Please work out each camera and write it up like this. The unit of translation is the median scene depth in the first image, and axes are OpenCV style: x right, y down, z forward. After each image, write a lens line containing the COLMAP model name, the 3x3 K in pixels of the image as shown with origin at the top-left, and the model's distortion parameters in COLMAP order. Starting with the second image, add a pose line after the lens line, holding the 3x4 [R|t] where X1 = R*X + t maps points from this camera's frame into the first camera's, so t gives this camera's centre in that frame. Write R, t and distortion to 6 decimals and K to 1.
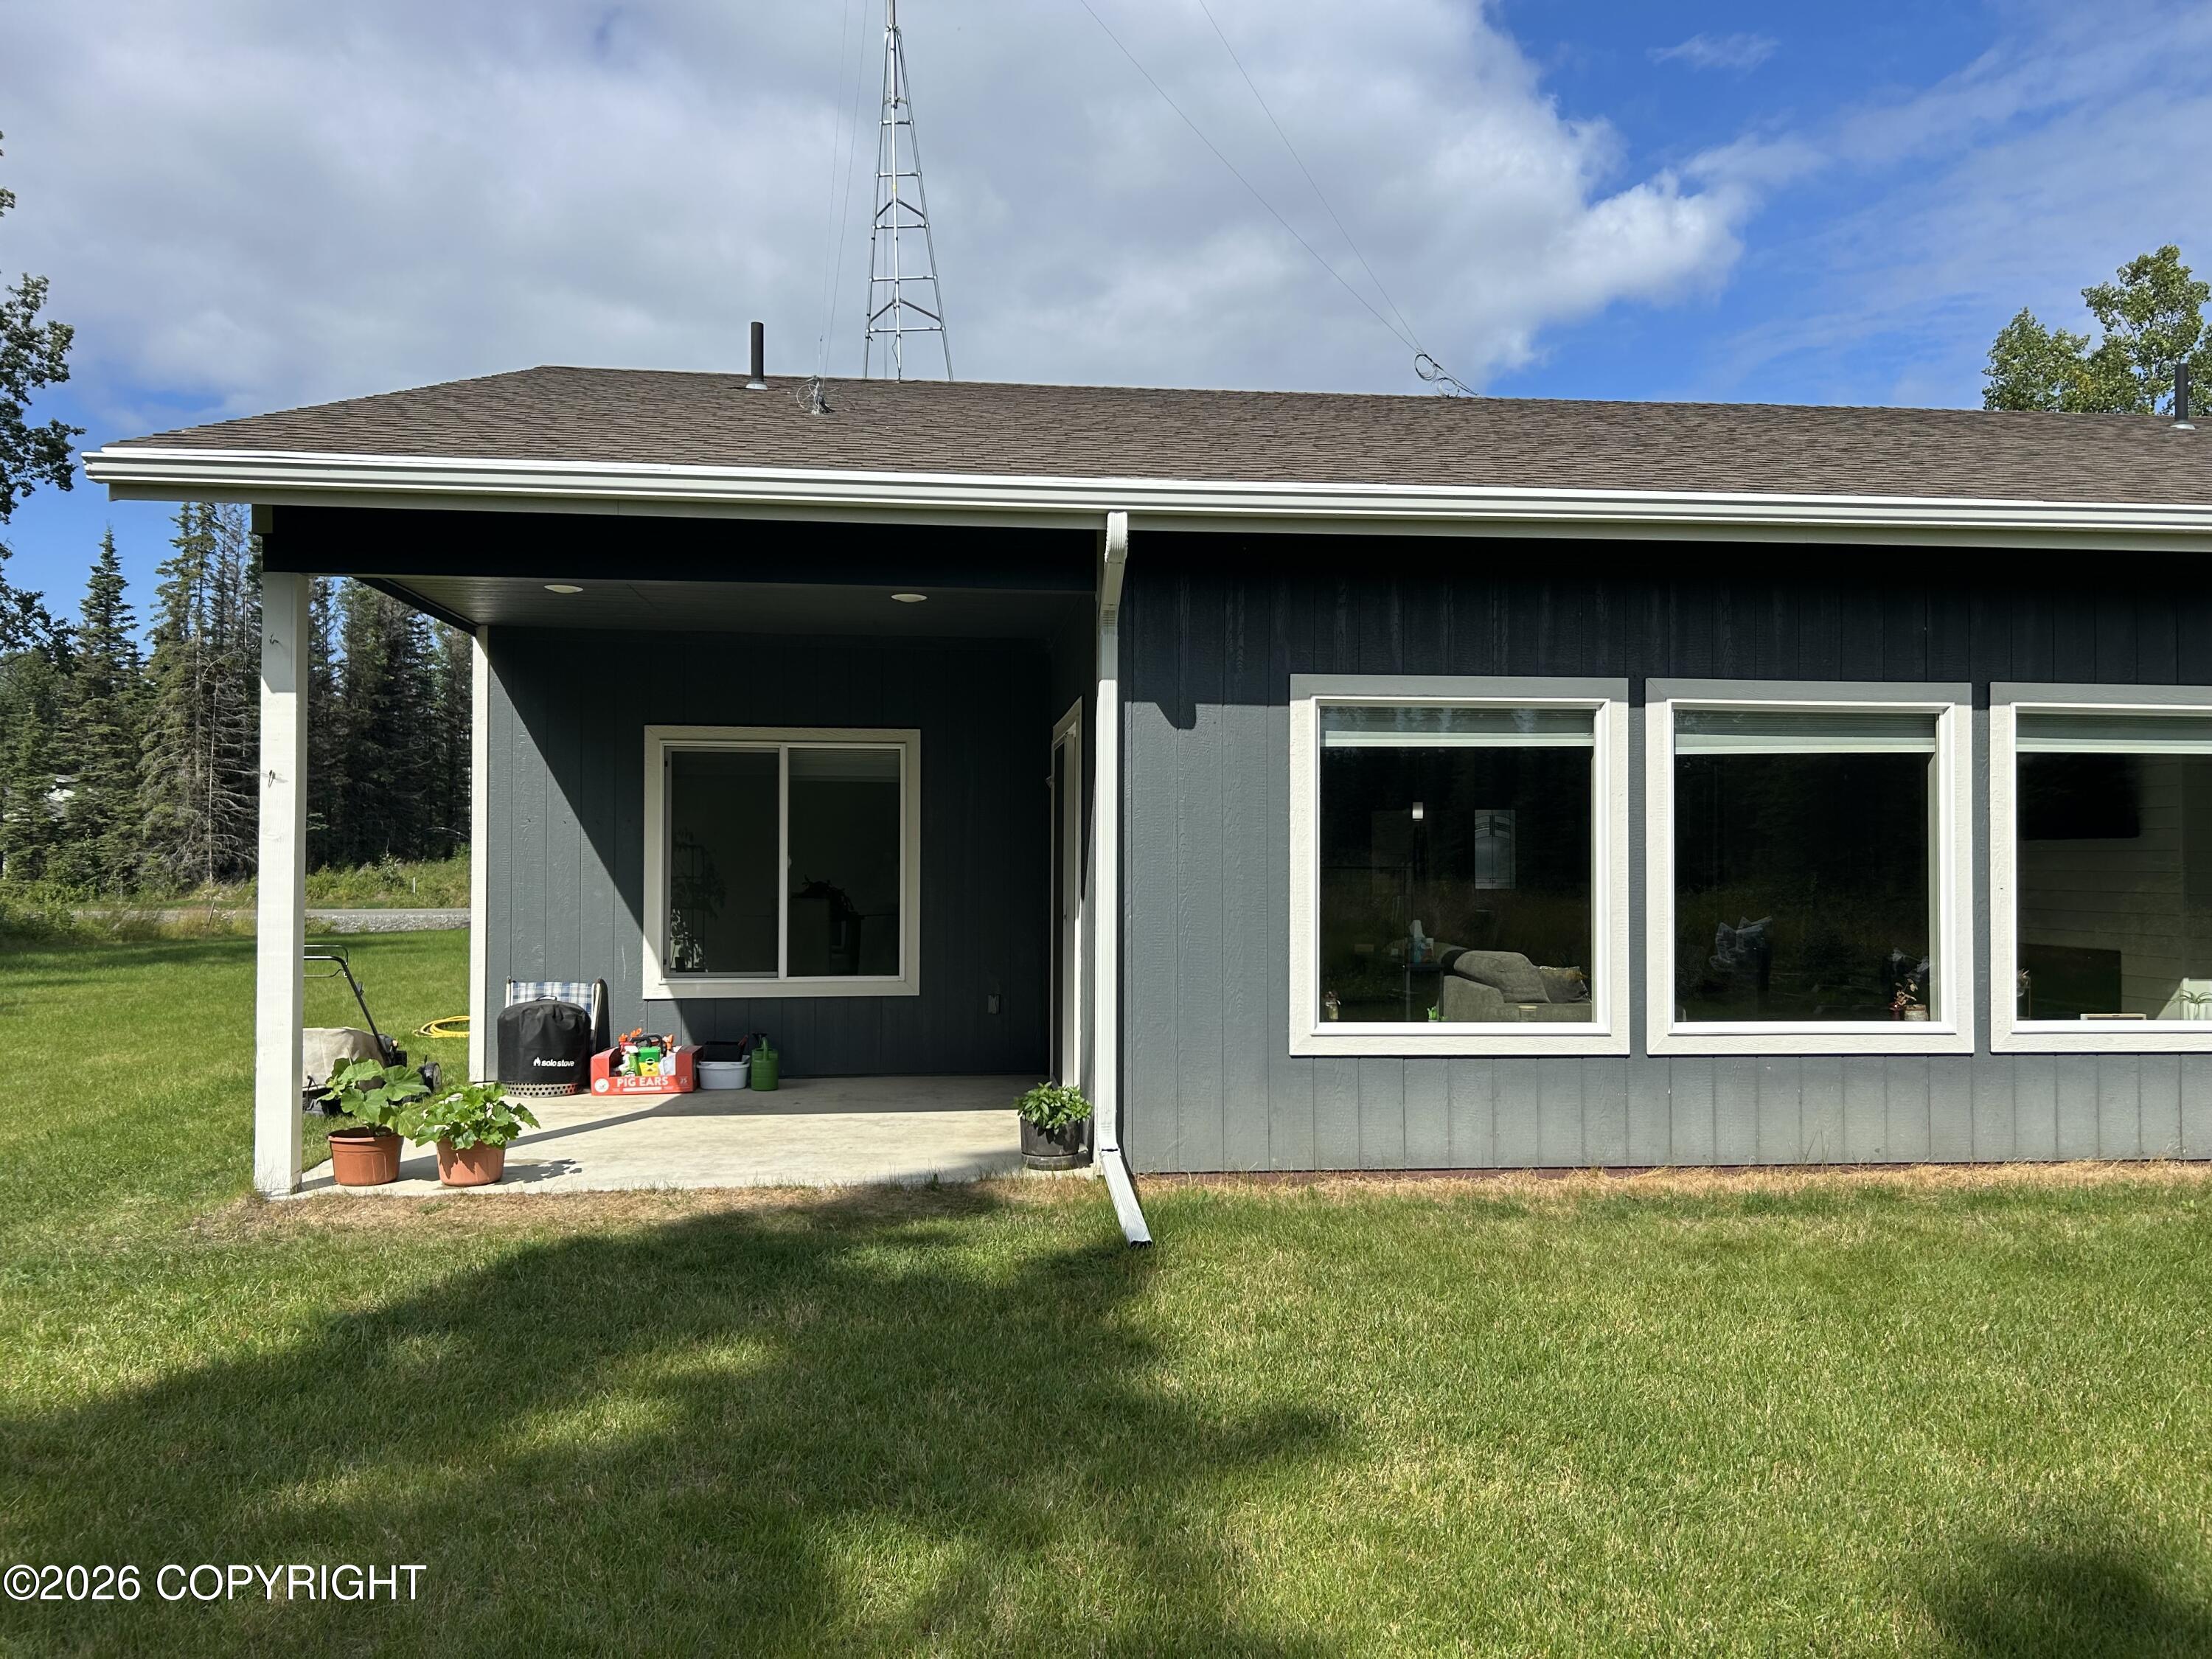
lens RADIAL K [[1662.7, 0, 1119.7], [0, 1662.7, 826.3], [0, 0, 1]] dist [0.056206, -0.068843]
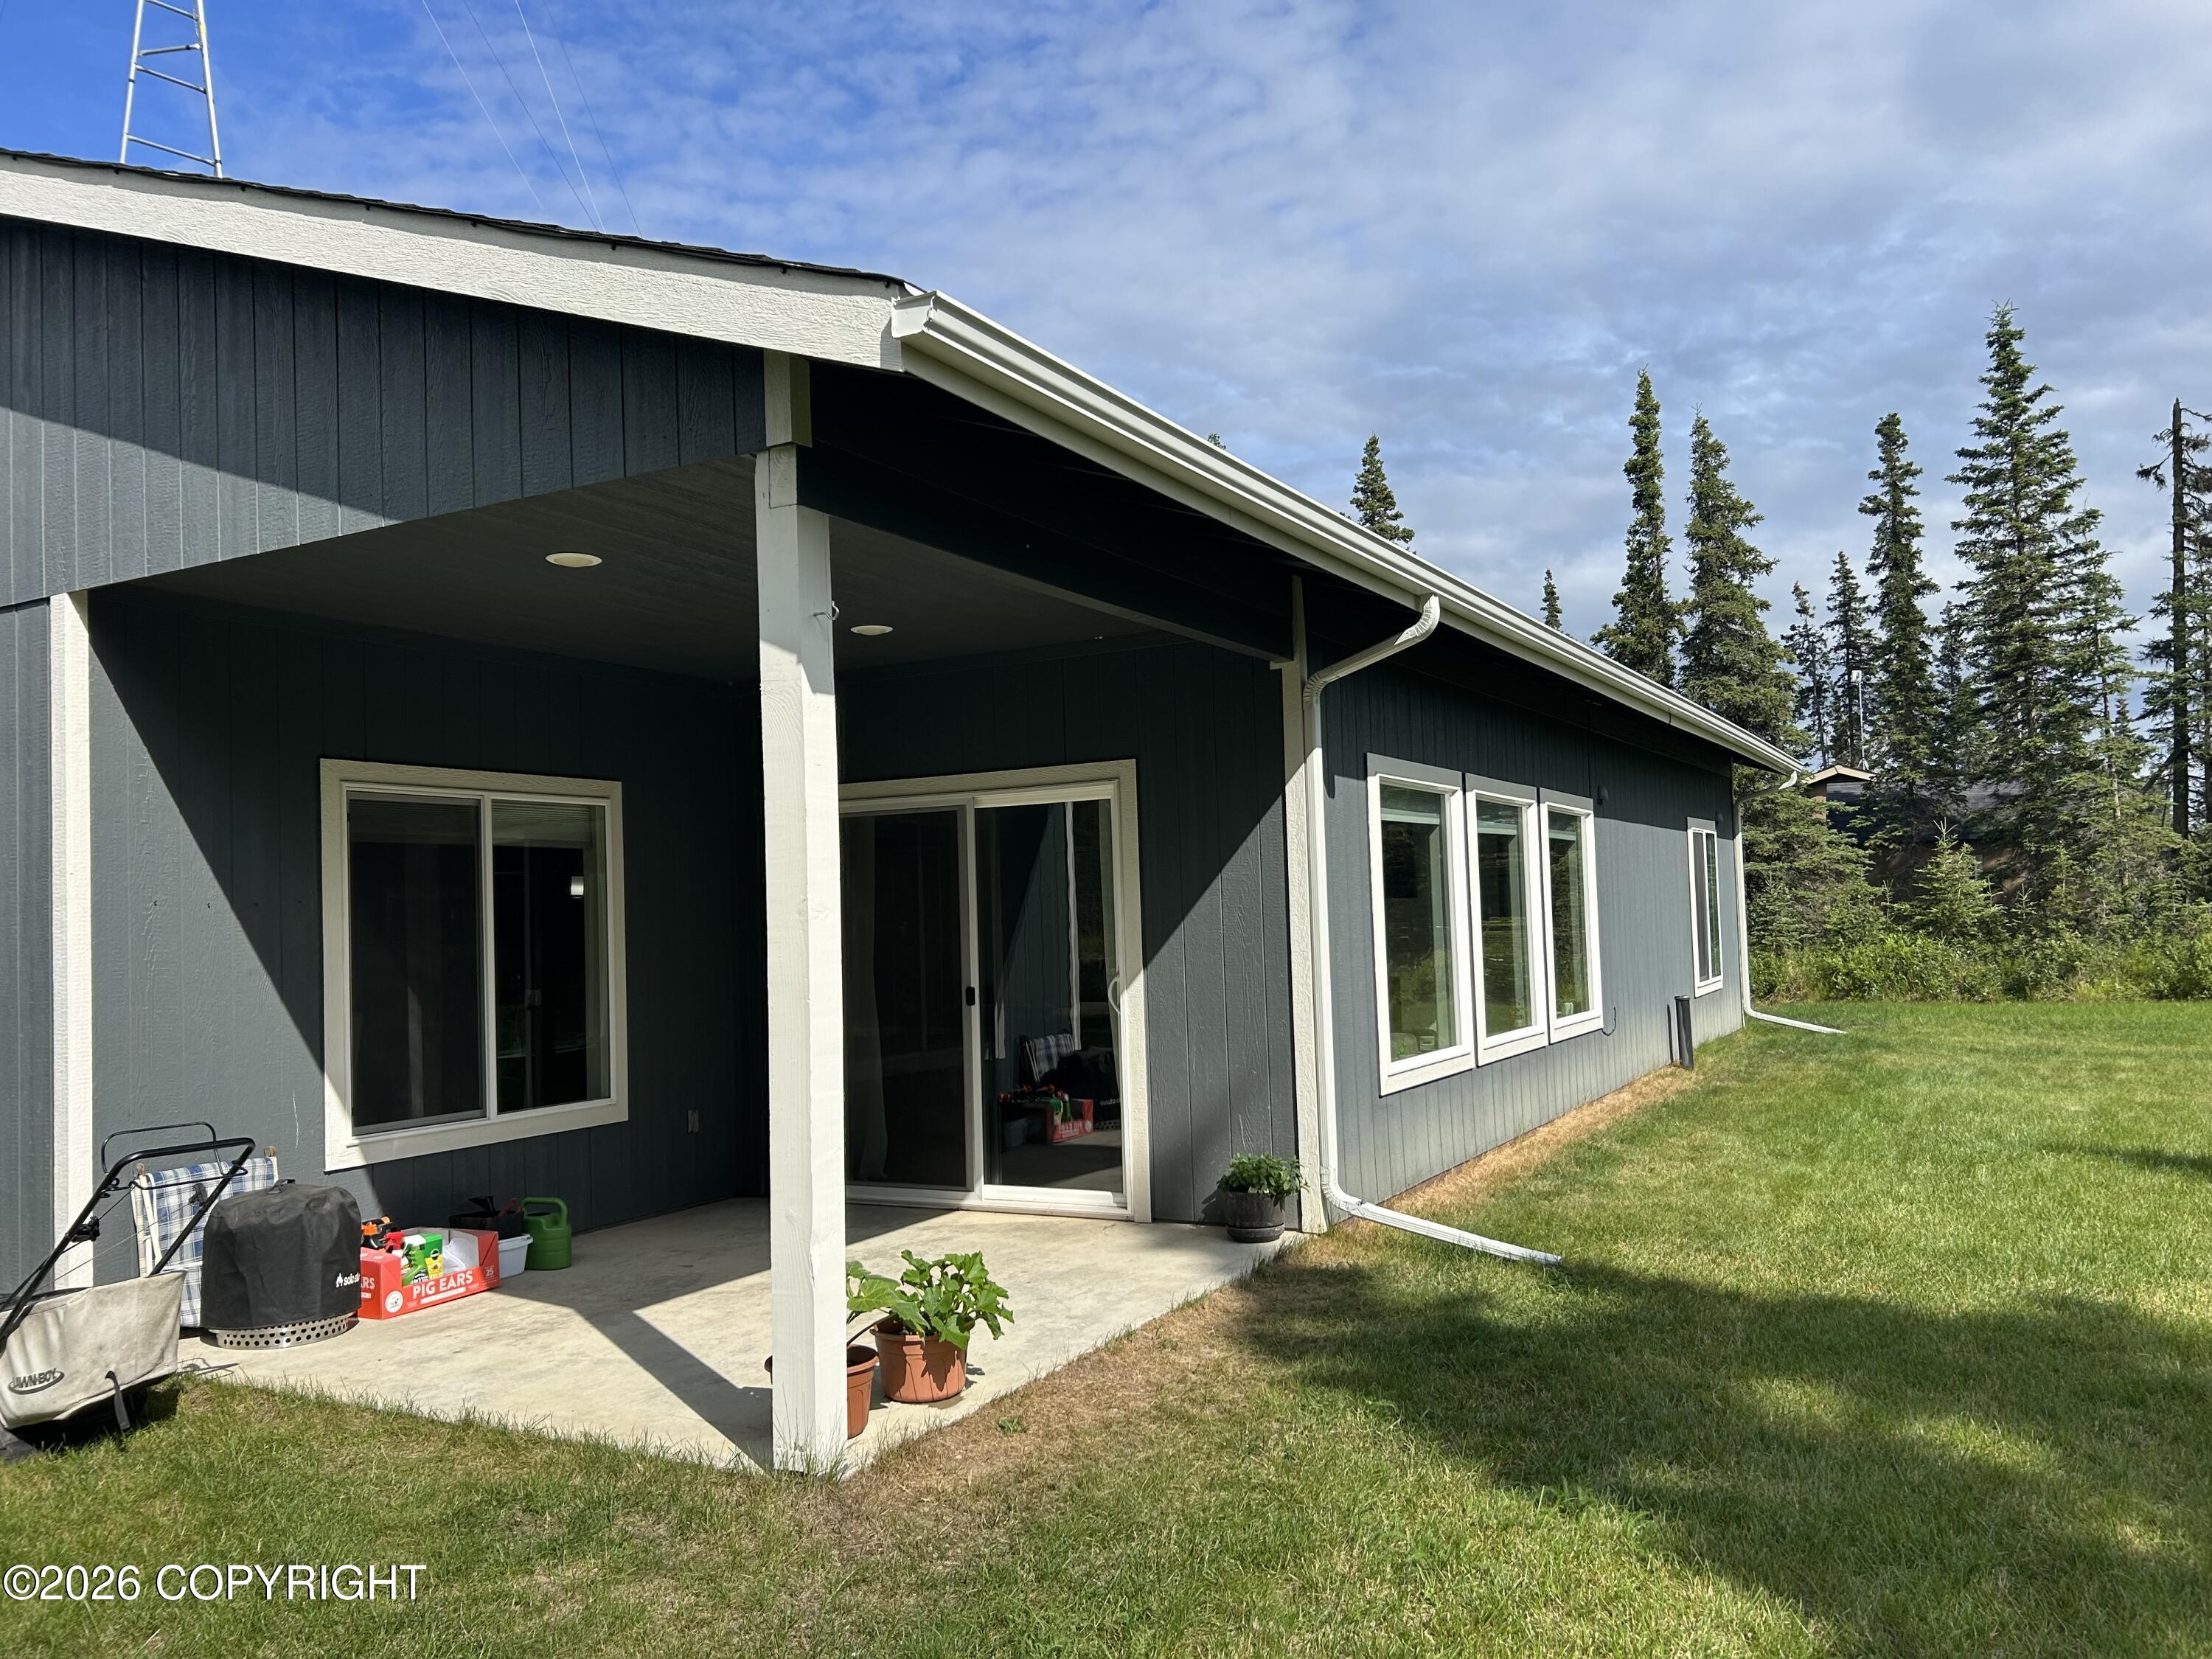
lens RADIAL K [[1662.7, 0, 1116.7], [0, 1662.7, 837.3], [0, 0, 1]] dist [0.056206, -0.068843]
pose [[0.575599, 0.018479, 0.817524, -0.646896], [0.018955, 0.999174, -0.035931, 0.001258], [-0.817513, 0.036178, 0.574773, 0.357718]]
